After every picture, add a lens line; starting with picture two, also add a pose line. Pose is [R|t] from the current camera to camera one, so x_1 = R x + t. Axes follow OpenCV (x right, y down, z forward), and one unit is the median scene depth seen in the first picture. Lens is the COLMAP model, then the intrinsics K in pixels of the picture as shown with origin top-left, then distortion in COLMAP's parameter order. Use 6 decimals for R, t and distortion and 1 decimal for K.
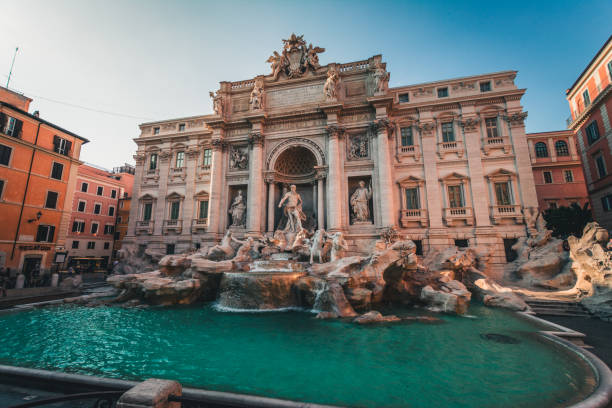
lens RADIAL K [[239.0, 0, 308.7], [0, 239.0, 222.6], [0, 0, 1]] dist [0.015616, 0.000731]
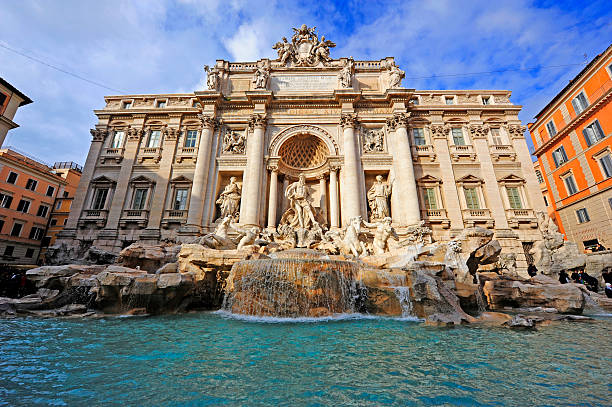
lens RADIAL K [[231.2, 0, 312.0], [0, 231.2, 220.1], [0, 0, 1]] dist [-0.007211, -0.001369]
pose [[0.981083, 0.060597, 0.183862, -0.161065], [-0.039640, 0.992506, -0.115592, 0.096899], [-0.189488, 0.106117, 0.976132, 0.191506]]
